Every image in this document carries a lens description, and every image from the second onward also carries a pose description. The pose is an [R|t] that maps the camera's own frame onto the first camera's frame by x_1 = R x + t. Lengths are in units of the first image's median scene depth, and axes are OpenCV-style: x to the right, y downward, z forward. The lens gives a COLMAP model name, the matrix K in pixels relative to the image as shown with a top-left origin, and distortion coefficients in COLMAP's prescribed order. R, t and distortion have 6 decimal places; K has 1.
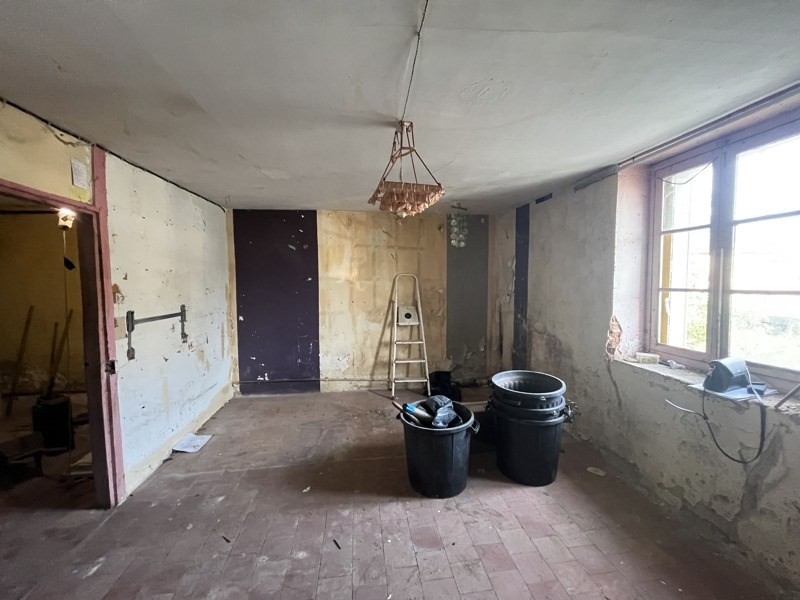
lens RADIAL K [[320.3, 0, 398.9], [0, 320.3, 296.6], [0, 0, 1]] dist [-0.006264, -0.000309]
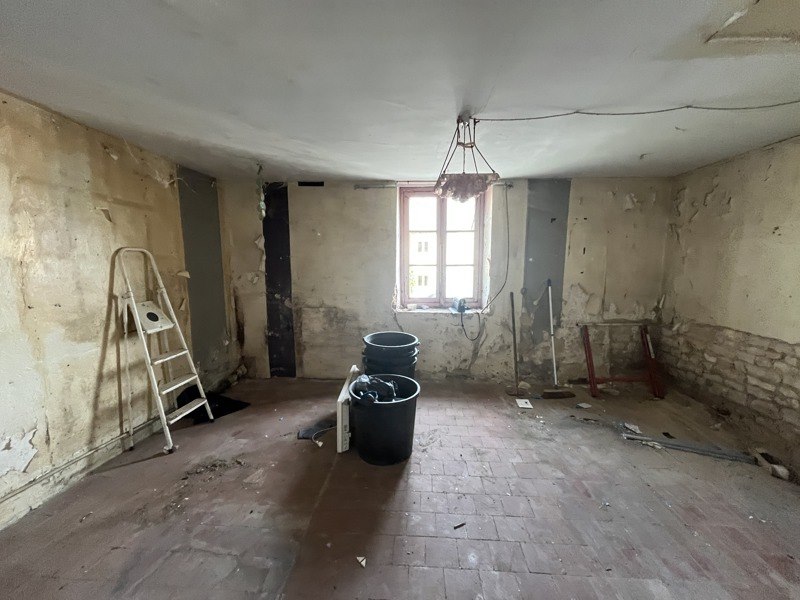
lens RADIAL K [[320.3, 0, 400.1], [0, 320.3, 296.8], [0, 0, 1]] dist [-0.006264, -0.000309]
pose [[0.186676, -0.108332, 0.976430, -0.478789], [0.048837, 0.993696, 0.100911, -0.016993], [-0.981207, 0.028848, 0.190790, 0.415732]]
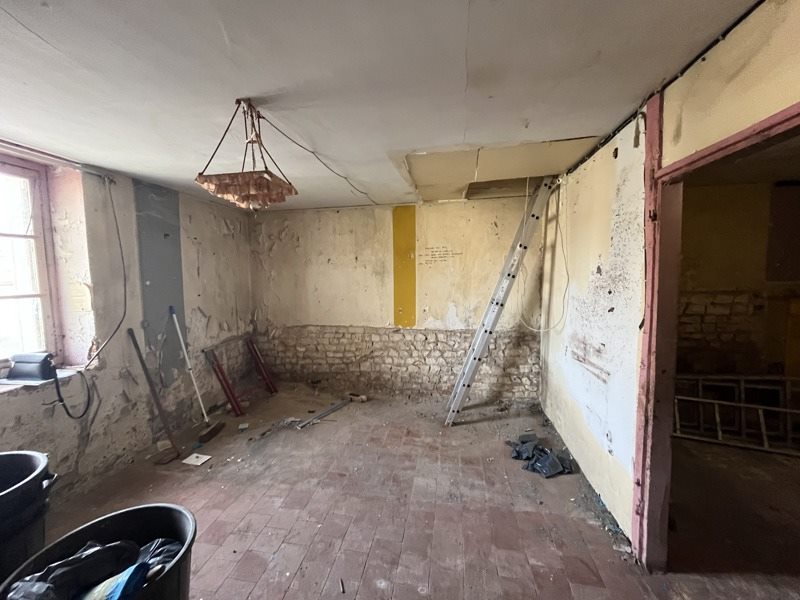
lens RADIAL K [[320.3, 0, 397.6], [0, 320.3, 296.0], [0, 0, 1]] dist [-0.006264, -0.000309]
pose [[-0.955417, 0.005257, 0.295214, -0.254801], [0.039733, 0.993036, 0.110905, -0.039184], [-0.292575, 0.117690, -0.948972, 0.719284]]
